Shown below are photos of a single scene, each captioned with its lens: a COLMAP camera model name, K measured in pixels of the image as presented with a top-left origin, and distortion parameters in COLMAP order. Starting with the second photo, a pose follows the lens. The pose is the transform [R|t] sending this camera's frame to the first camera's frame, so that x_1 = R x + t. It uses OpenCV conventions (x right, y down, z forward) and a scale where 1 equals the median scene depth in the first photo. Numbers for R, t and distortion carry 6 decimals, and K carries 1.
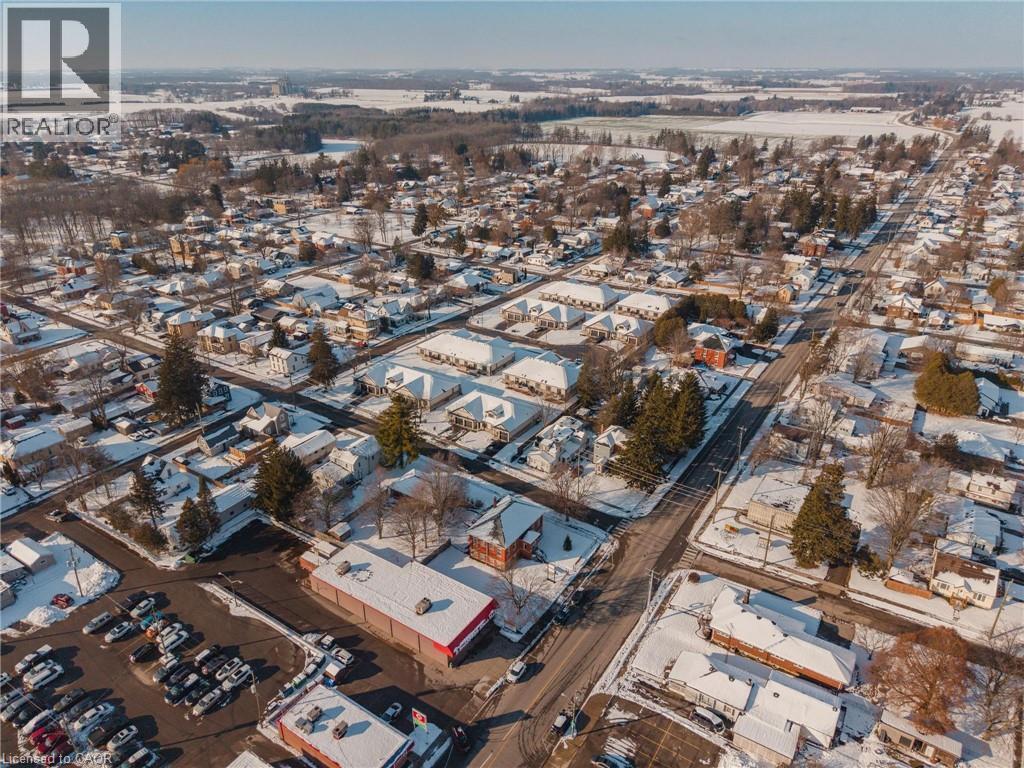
lens RADIAL K [[684.3, 0, 512.0], [0, 684.3, 384.0], [0, 0, 1]] dist [0.008105, -0.000642]
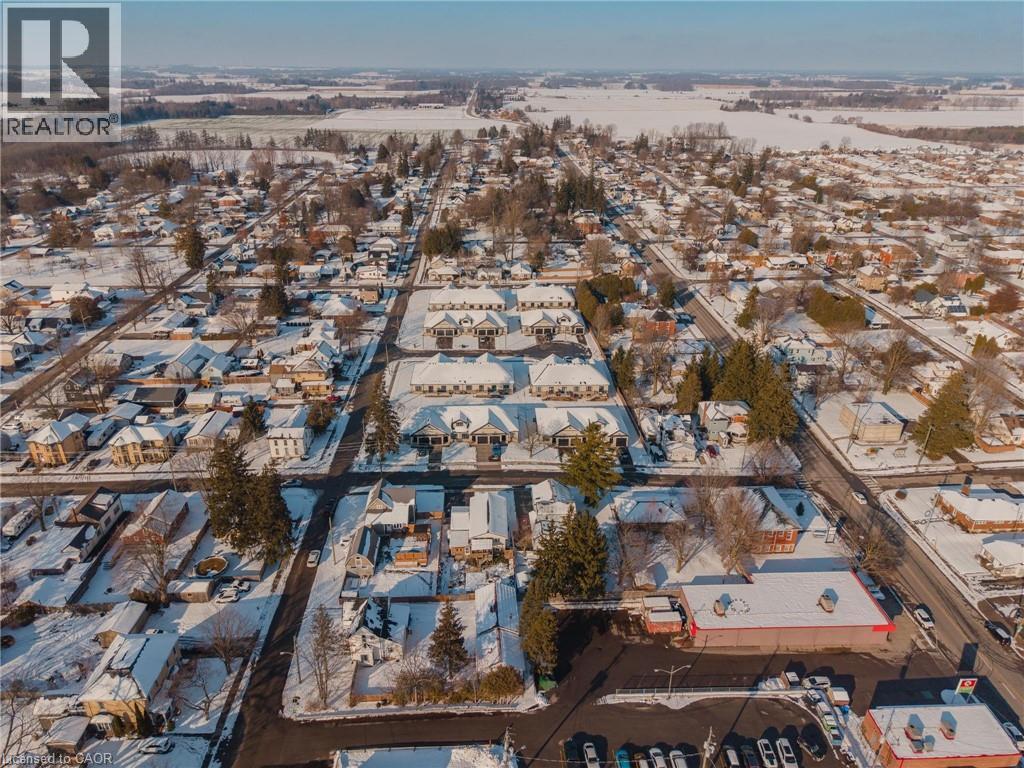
lens RADIAL K [[684.3, 0, 512.0], [0, 684.3, 384.0], [0, 0, 1]] dist [0.008105, -0.000642]
pose [[0.807291, -0.240321, 0.539005, -0.493320], [0.239307, 0.968177, 0.073251, -0.086399], [-0.539456, 0.069853, 0.839111, 0.197164]]
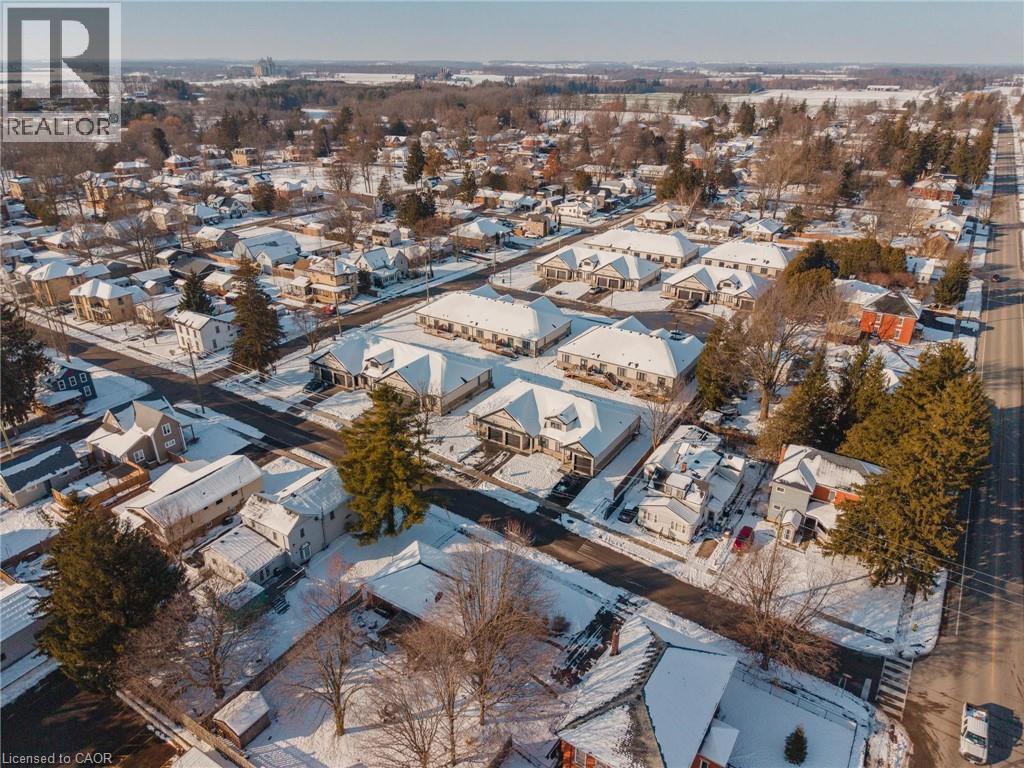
lens RADIAL K [[684.3, 0, 512.0], [0, 684.3, 384.0], [0, 0, 1]] dist [0.008105, -0.000642]
pose [[0.999884, -0.000610, 0.015202, -0.057826], [0.000510, 0.999978, 0.006617, 0.007580], [-0.015206, -0.006608, 0.999863, 0.358509]]
